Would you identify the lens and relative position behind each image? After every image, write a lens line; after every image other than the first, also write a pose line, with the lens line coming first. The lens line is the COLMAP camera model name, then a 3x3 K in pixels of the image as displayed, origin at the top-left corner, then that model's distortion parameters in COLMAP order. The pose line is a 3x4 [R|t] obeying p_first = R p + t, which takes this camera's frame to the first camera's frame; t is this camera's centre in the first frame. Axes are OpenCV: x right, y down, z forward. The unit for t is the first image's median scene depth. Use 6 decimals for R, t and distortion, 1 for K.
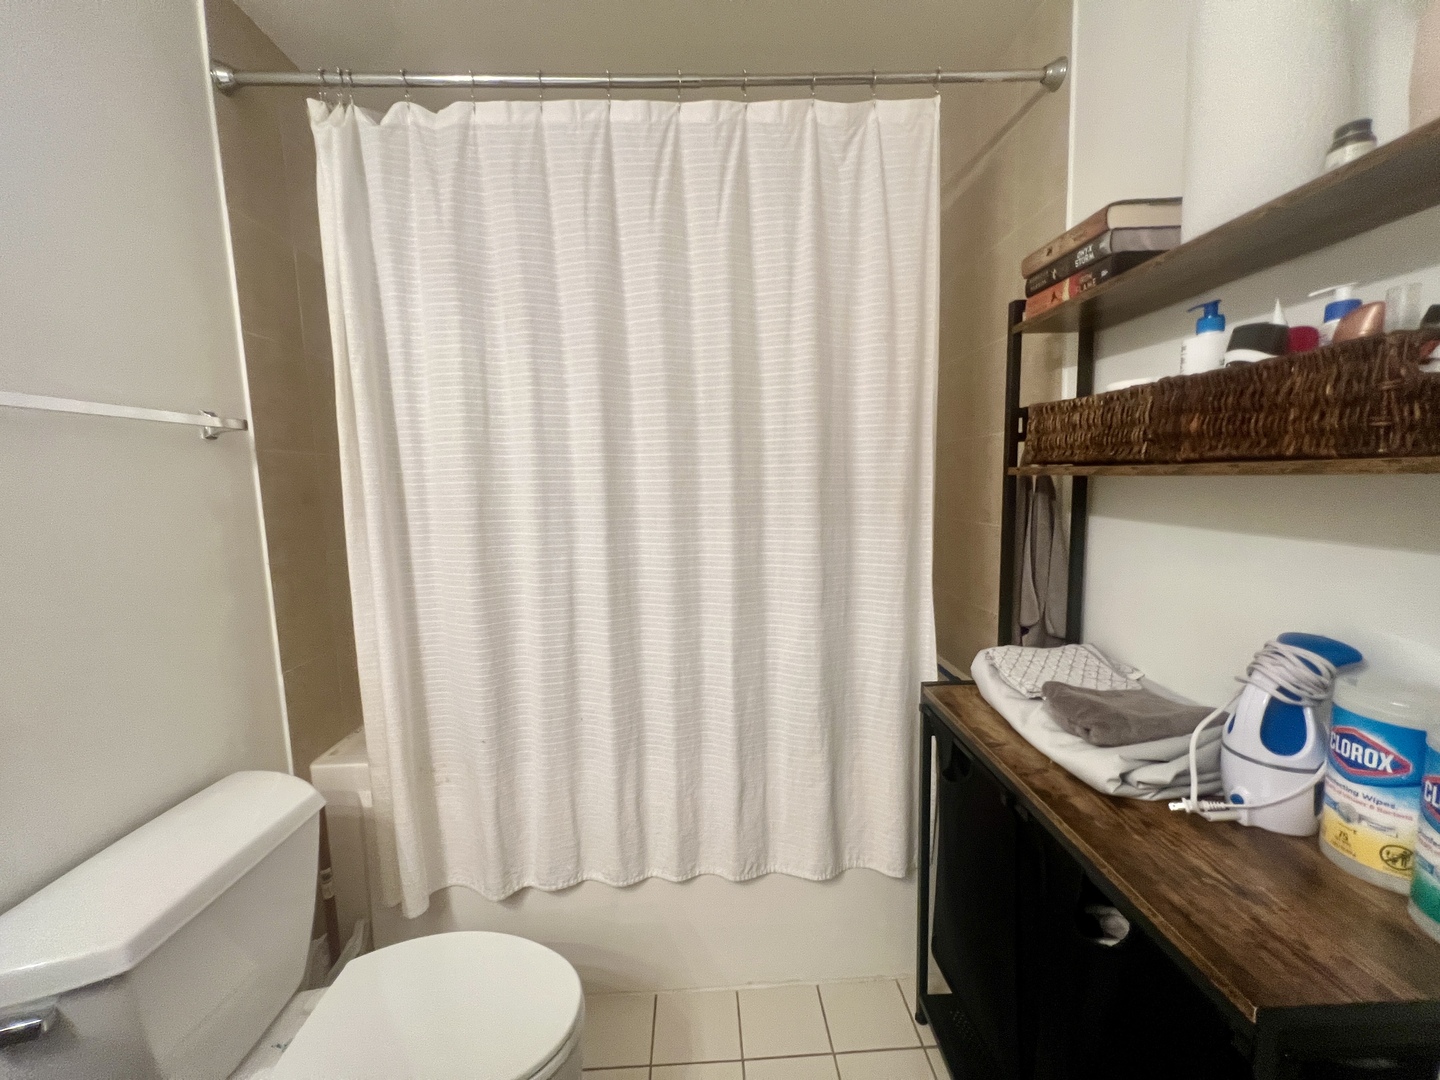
lens RADIAL K [[574.0, 0, 713.3], [0, 574.0, 541.1], [0, 0, 1]] dist [-0.001068, 0.000273]
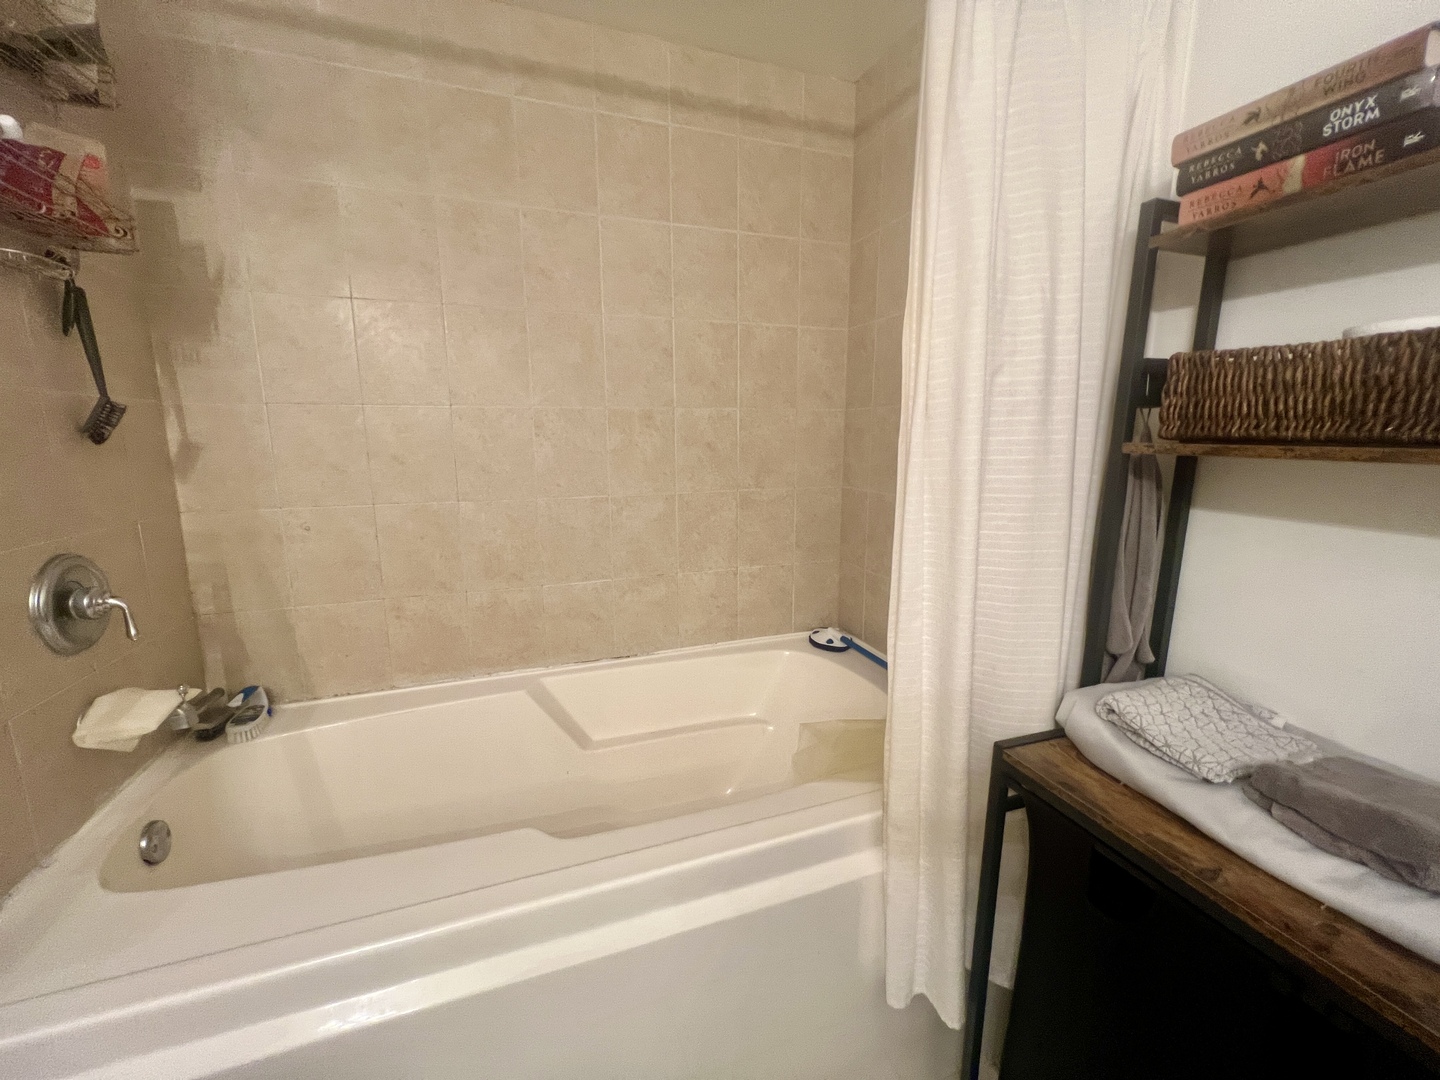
lens RADIAL K [[574.0, 0, 732.0], [0, 574.0, 537.8], [0, 0, 1]] dist [-0.001068, 0.000273]
pose [[0.946246, -0.018418, 0.322923, -0.199243], [-0.000521, 0.998289, 0.058465, -0.055845], [-0.323447, -0.055491, 0.944618, 0.523394]]
